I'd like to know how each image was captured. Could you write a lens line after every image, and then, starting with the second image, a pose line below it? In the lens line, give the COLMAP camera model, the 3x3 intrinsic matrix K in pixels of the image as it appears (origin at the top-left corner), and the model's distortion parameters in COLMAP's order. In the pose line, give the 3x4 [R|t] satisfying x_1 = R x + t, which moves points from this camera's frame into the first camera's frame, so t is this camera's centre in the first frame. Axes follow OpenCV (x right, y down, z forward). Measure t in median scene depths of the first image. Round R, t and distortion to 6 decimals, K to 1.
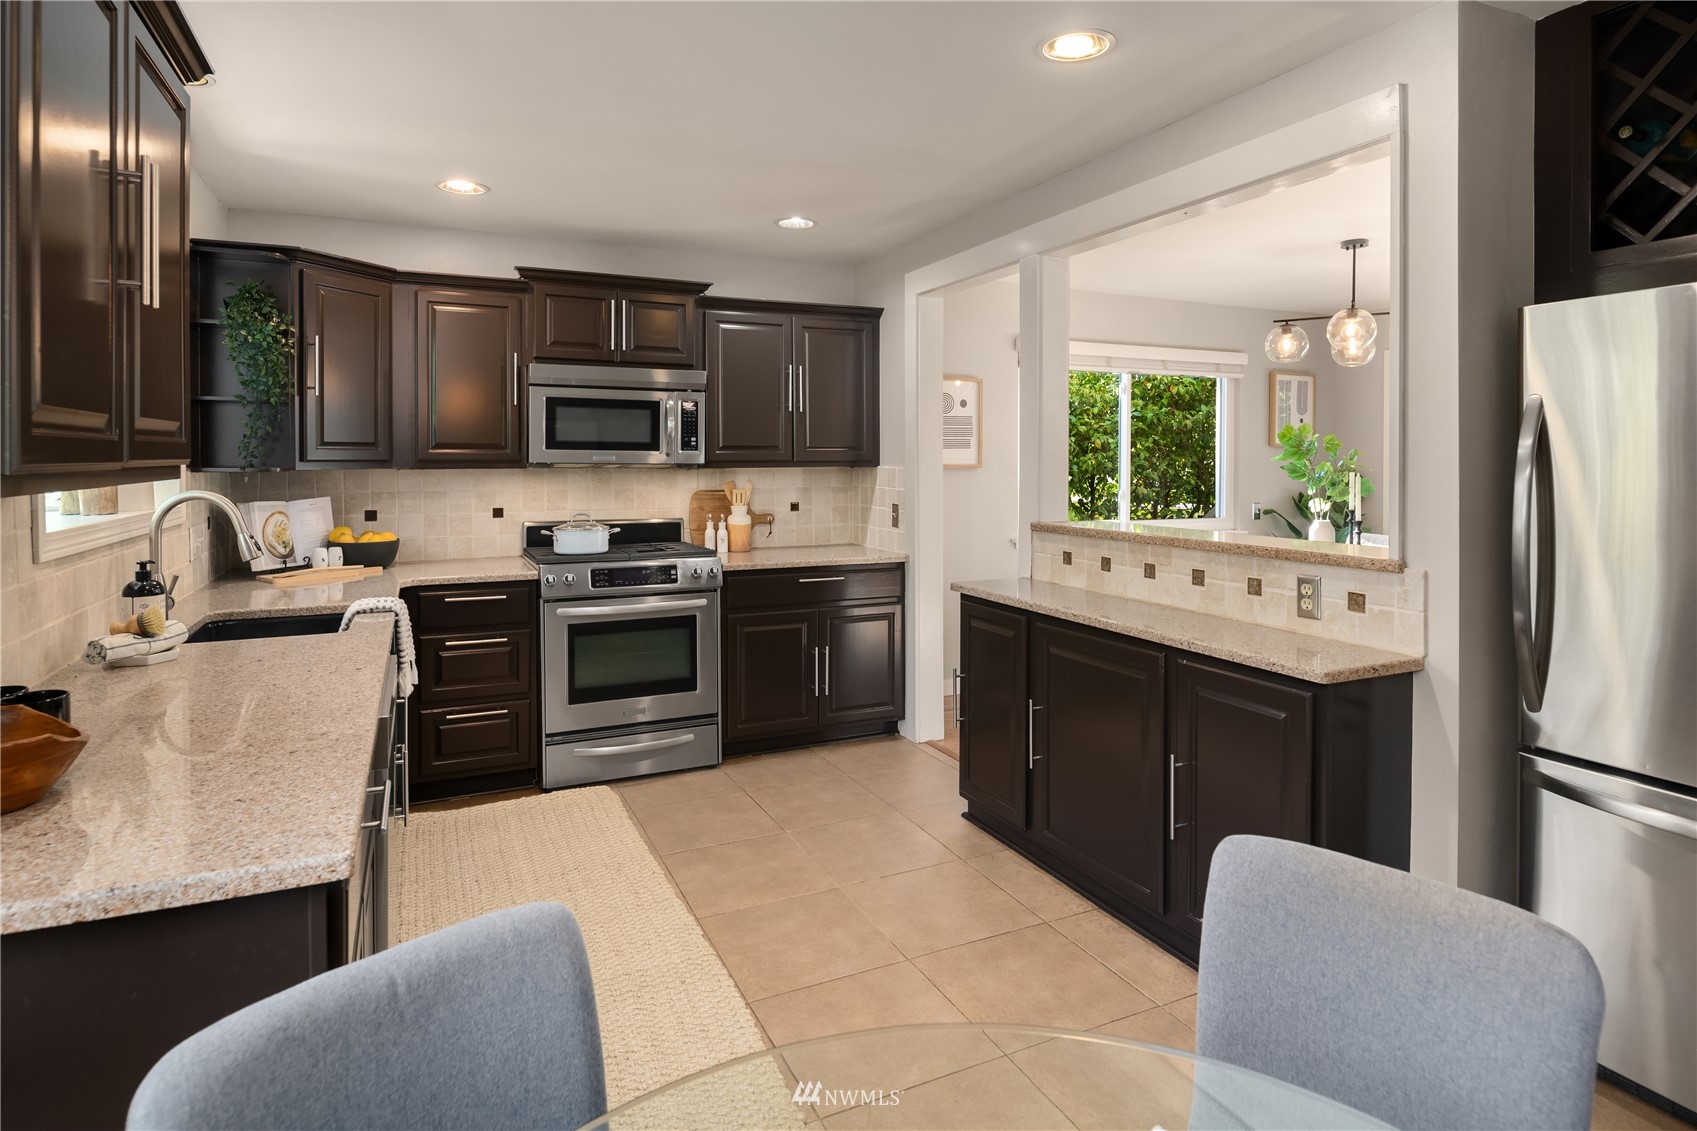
lens RADIAL K [[911.7, 0, 825.4], [0, 911.7, 472.6], [0, 0, 1]] dist [-0.005441, -0.002201]
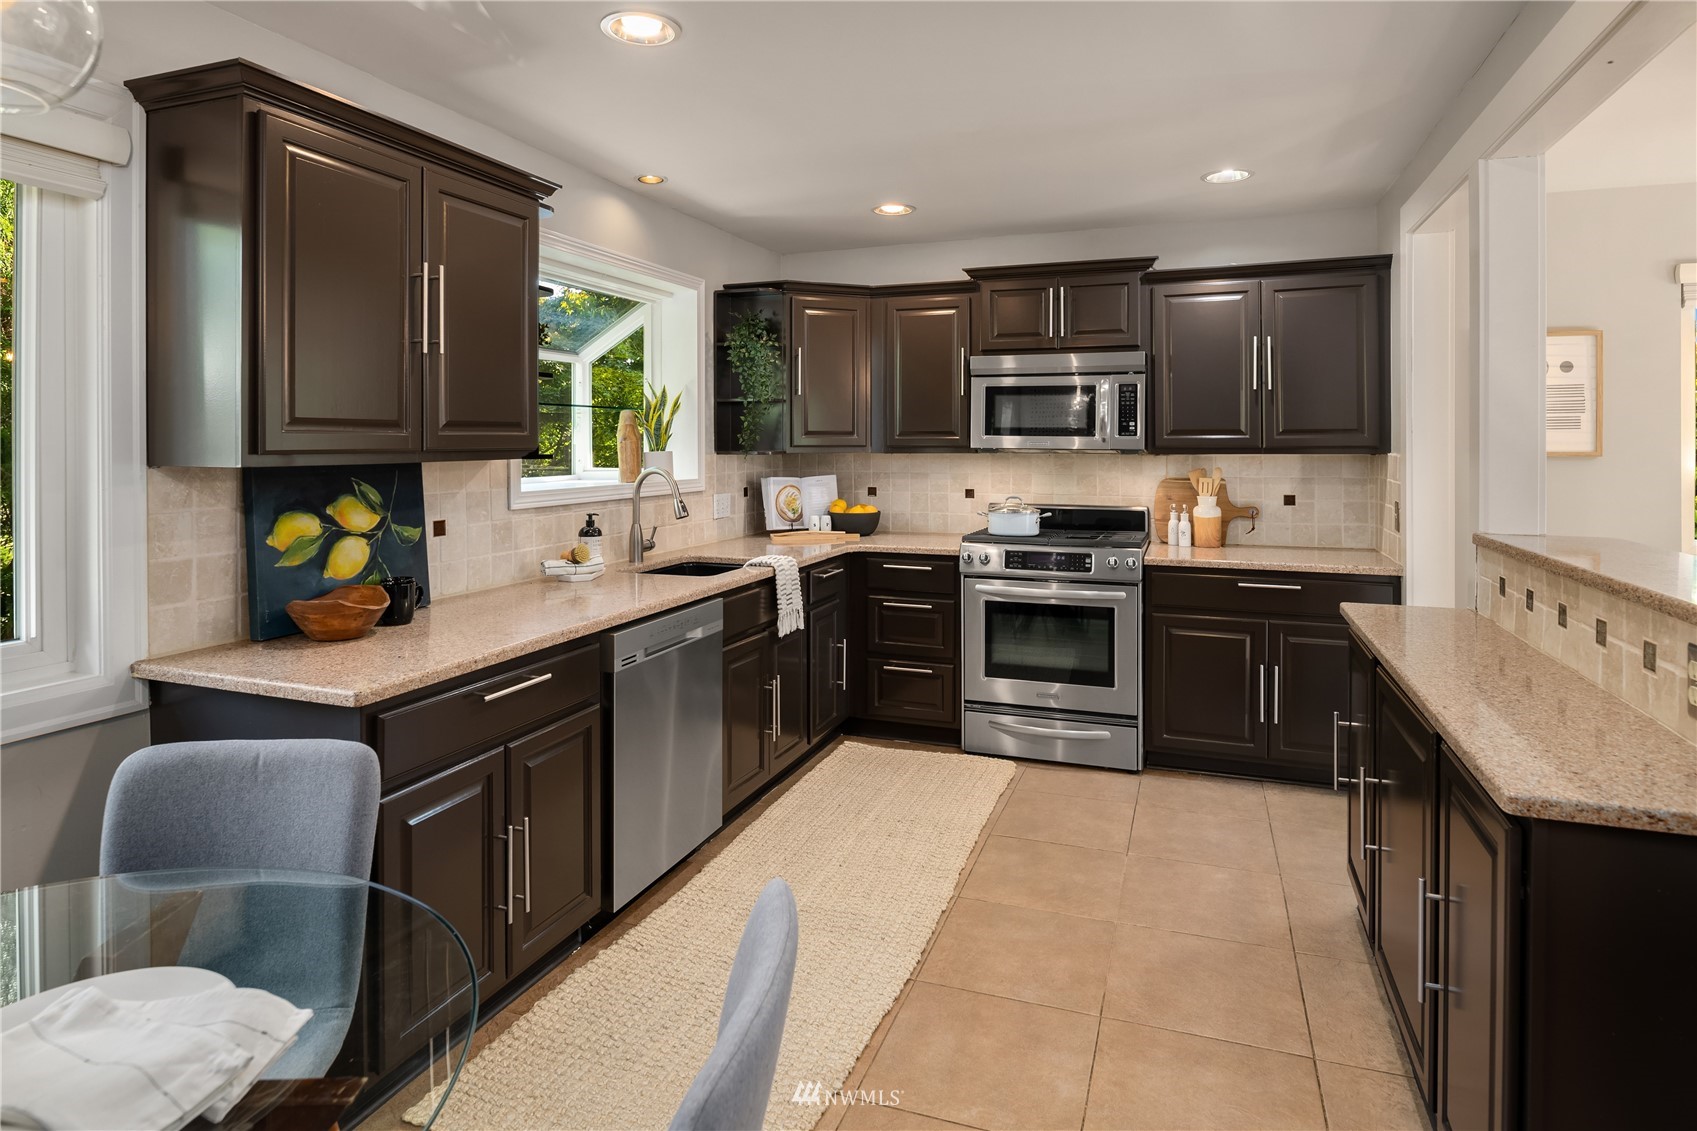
lens RADIAL K [[911.7, 0, 852.5], [0, 911.7, 445.9], [0, 0, 1]] dist [-0.005441, -0.002201]
pose [[0.711602, 0.000798, -0.702582, 0.331756], [-0.009116, 0.999926, -0.008096, -0.003181], [0.702524, 0.012166, 0.711556, 0.125524]]
